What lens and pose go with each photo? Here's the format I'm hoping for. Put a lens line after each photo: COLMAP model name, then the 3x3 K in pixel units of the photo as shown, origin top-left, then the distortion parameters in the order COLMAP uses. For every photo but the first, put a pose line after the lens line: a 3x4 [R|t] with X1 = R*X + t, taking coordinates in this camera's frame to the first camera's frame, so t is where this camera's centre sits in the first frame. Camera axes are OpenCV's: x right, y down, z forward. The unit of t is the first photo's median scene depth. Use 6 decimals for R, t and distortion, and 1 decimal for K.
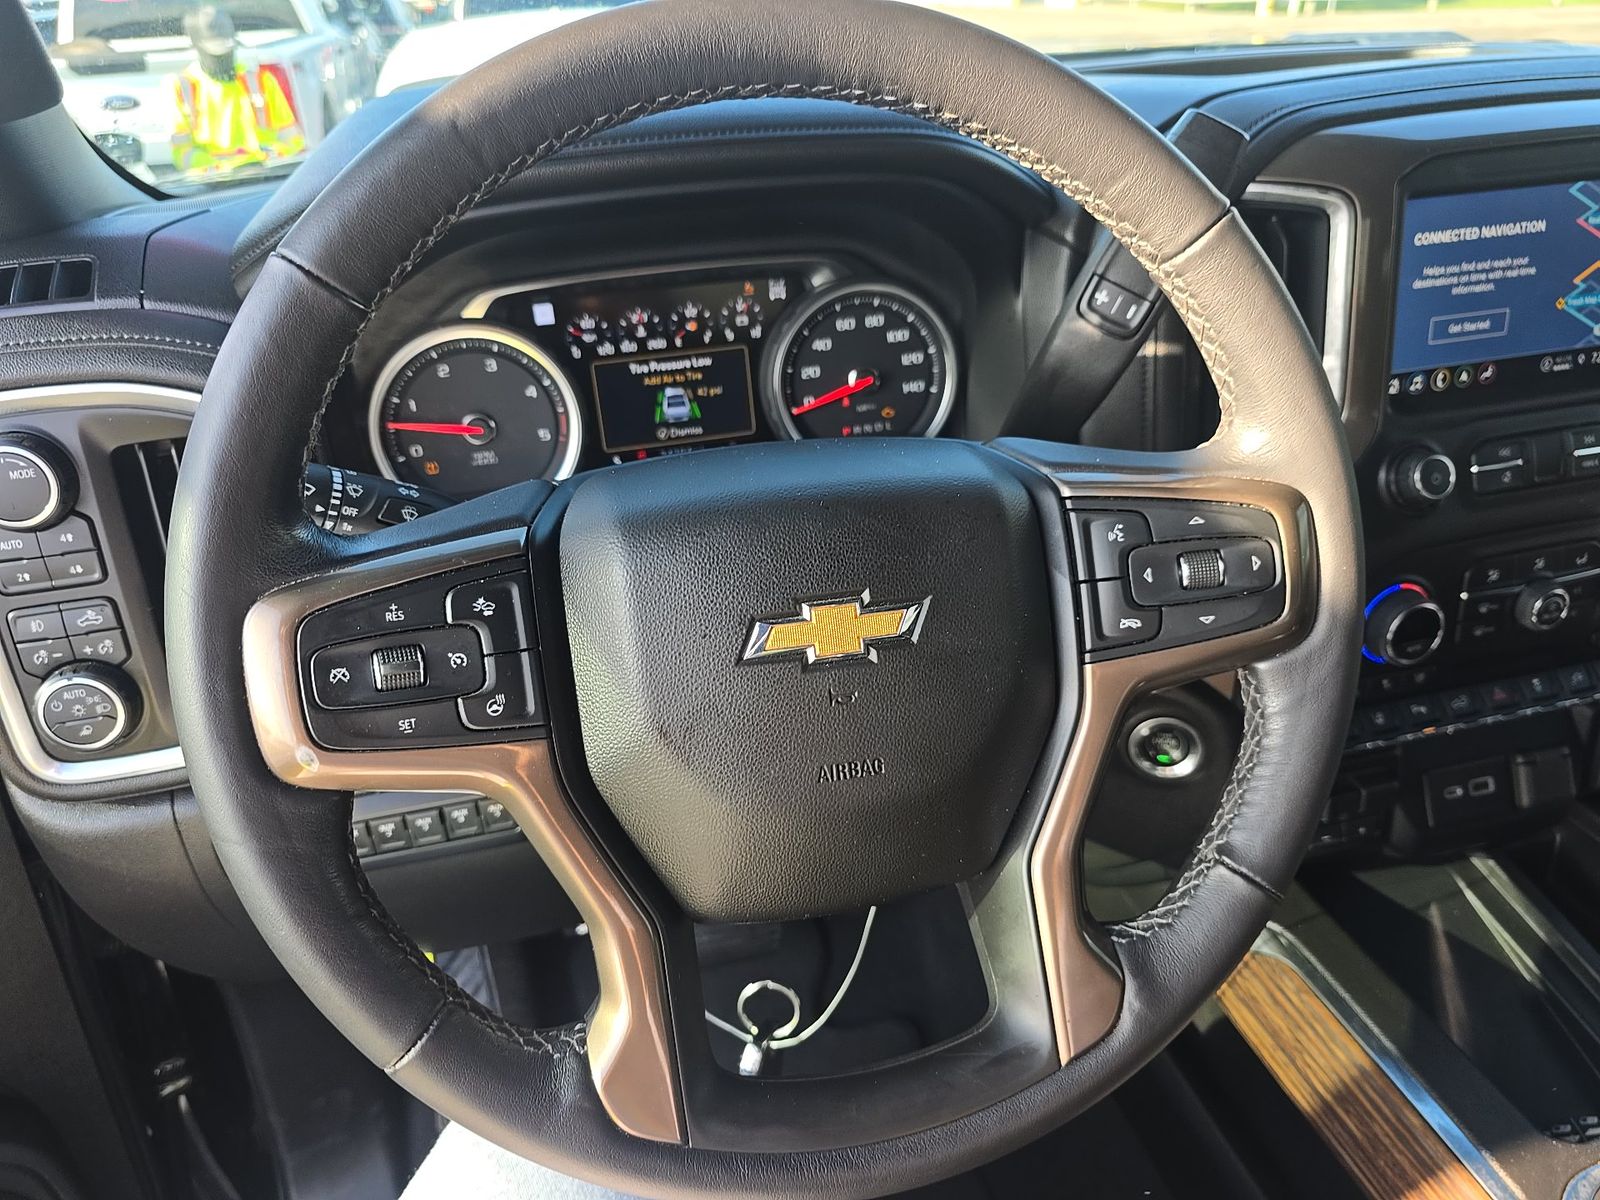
lens RADIAL K [[1082.7, 0, 799.6], [0, 1082.7, 621.9], [0, 0, 1]] dist [-0.006791, -0.024588]
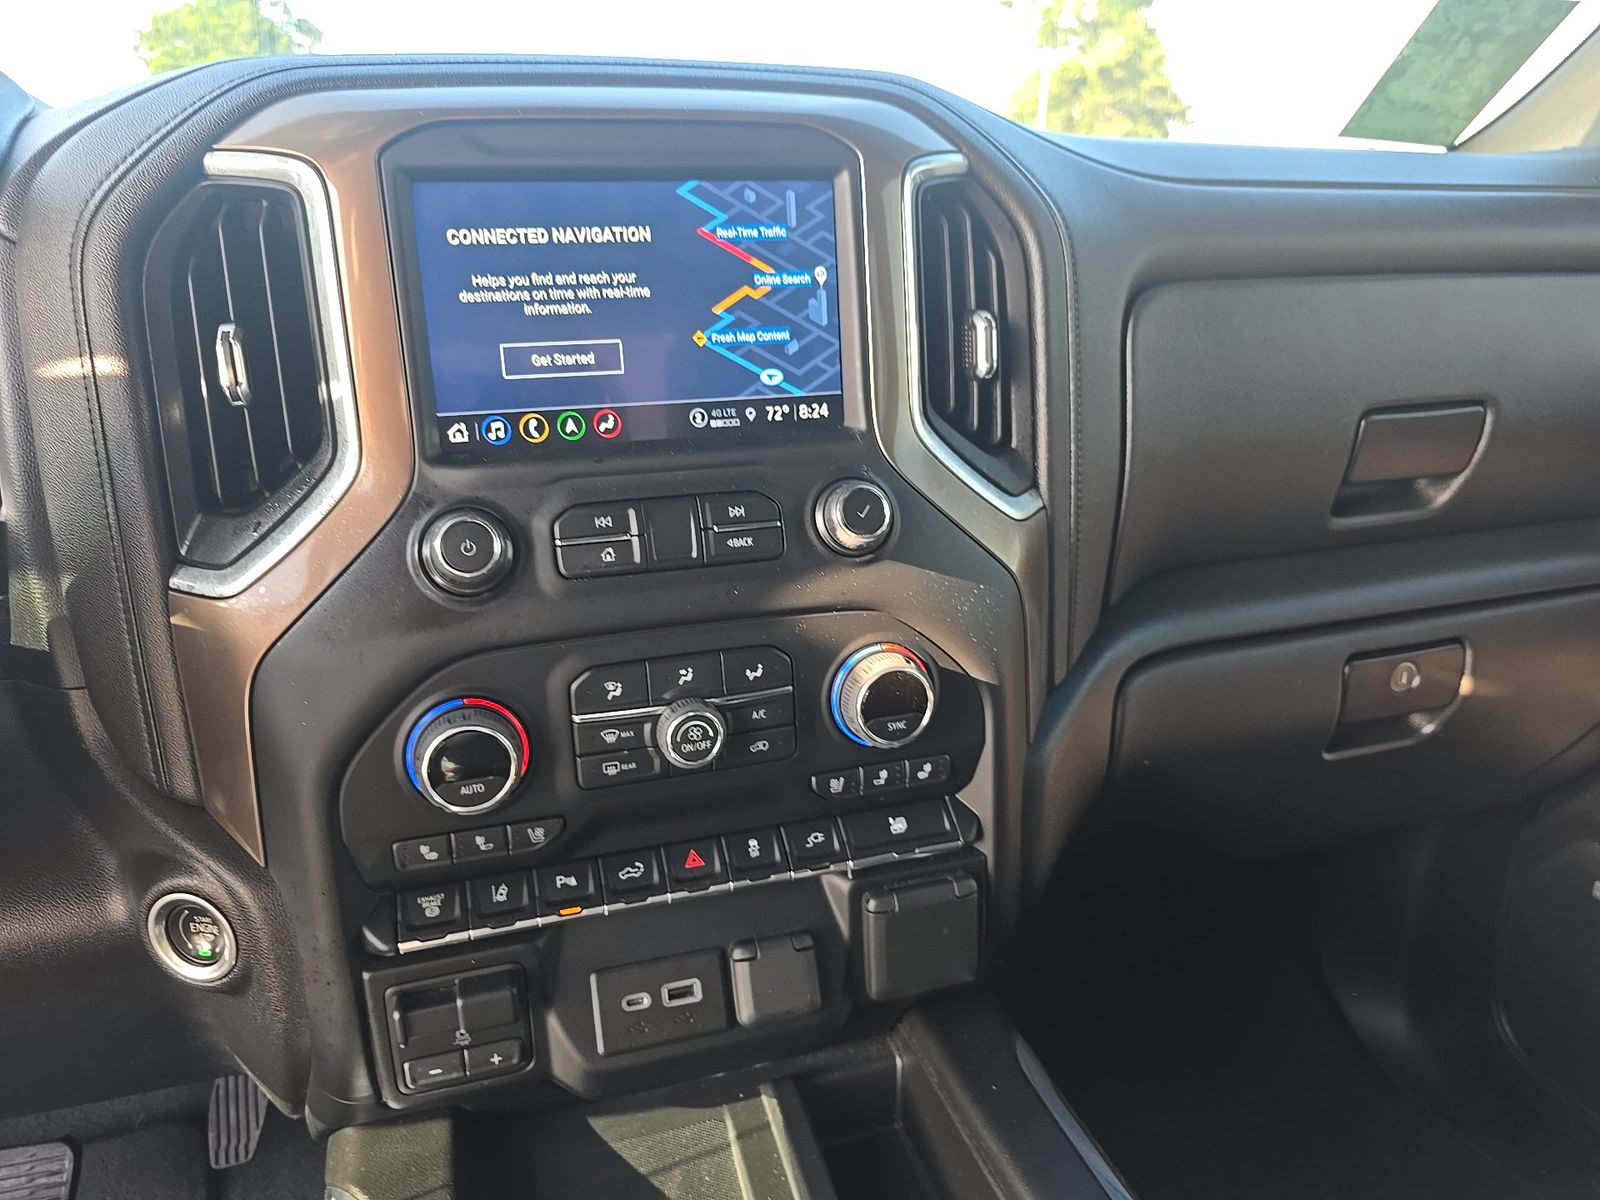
lens RADIAL K [[1082.7, 0, 799.6], [0, 1082.7, 621.9], [0, 0, 1]] dist [-0.006791, -0.024588]
pose [[0.994242, 0.022529, 0.104767, 0.820642], [-0.002762, 0.982715, -0.185107, 0.055510], [-0.107126, 0.183751, 0.977118, 0.309423]]
